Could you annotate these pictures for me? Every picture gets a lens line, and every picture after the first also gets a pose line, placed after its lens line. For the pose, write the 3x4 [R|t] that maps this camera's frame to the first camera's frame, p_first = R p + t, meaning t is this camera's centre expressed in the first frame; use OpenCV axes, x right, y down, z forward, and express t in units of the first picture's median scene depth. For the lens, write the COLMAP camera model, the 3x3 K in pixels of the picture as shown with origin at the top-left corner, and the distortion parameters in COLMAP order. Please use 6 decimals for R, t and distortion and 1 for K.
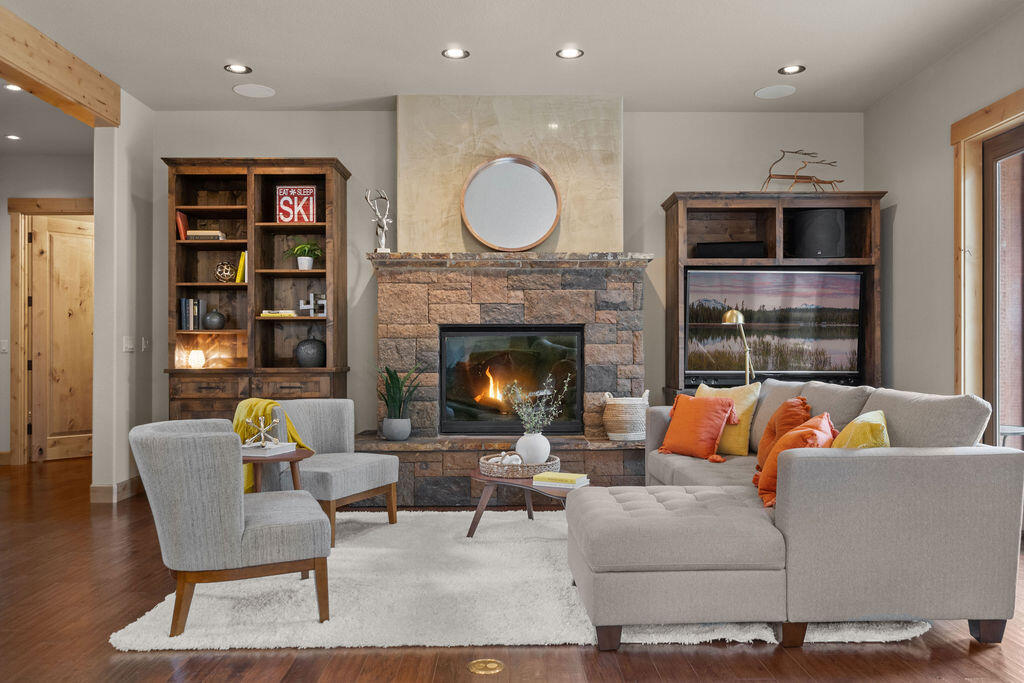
lens RADIAL K [[786.5, 0, 512.7], [0, 786.5, 355.3], [0, 0, 1]] dist [-0.007145, -0.001055]
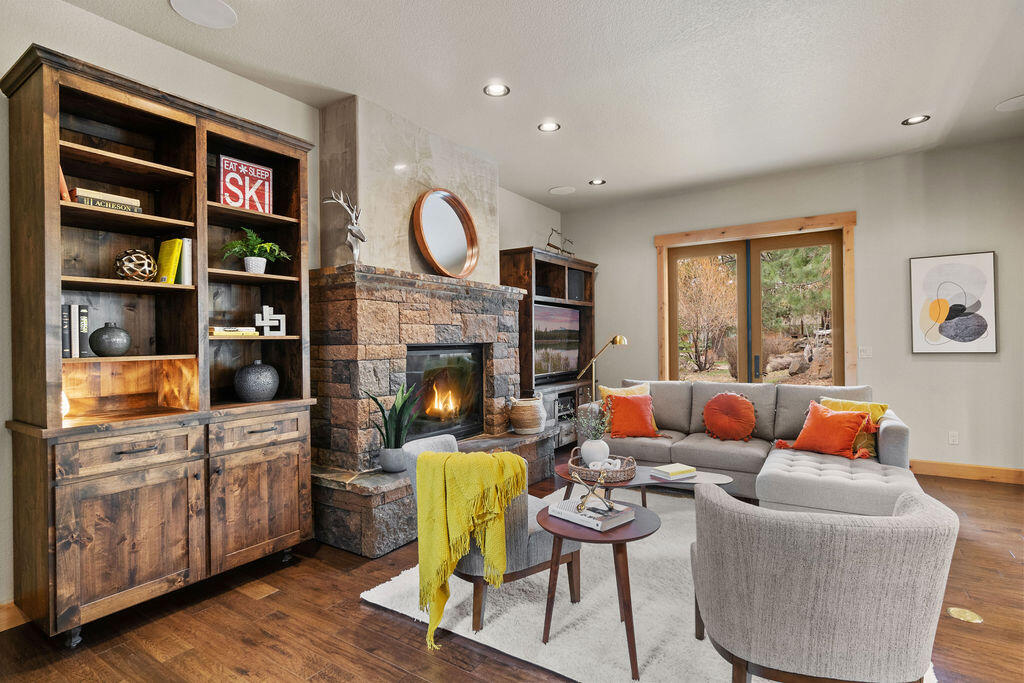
lens RADIAL K [[509.1, 0, 512.0], [0, 509.1, 341.5], [0, 0, 1]] dist [-0.003603, -0.000508]
pose [[0.563381, -0.005796, 0.826177, -0.546203], [0.011661, 0.999932, -0.000937, -0.040737], [-0.826115, 0.010162, 0.563410, 0.525864]]
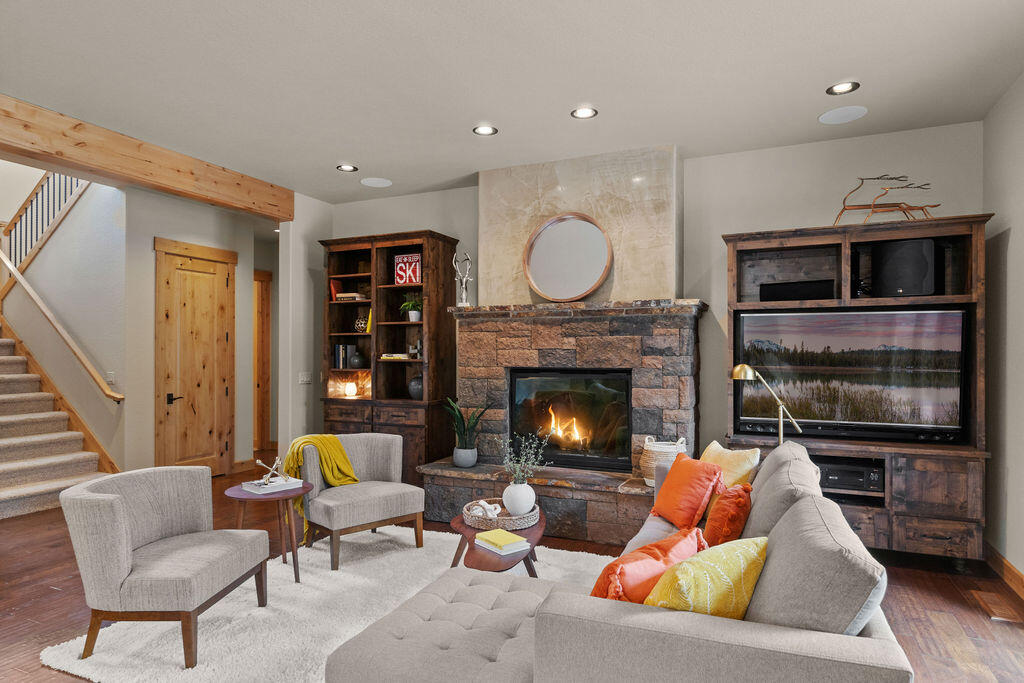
lens RADIAL K [[588.3, 0, 513.3], [0, 588.3, 356.8], [0, 0, 1]] dist [0.000443, -0.000647]
pose [[0.907260, 0.005360, -0.420535, 0.276918], [-0.003947, 0.999983, 0.004228, -0.058102], [0.420551, -0.002176, 0.907266, 0.224074]]
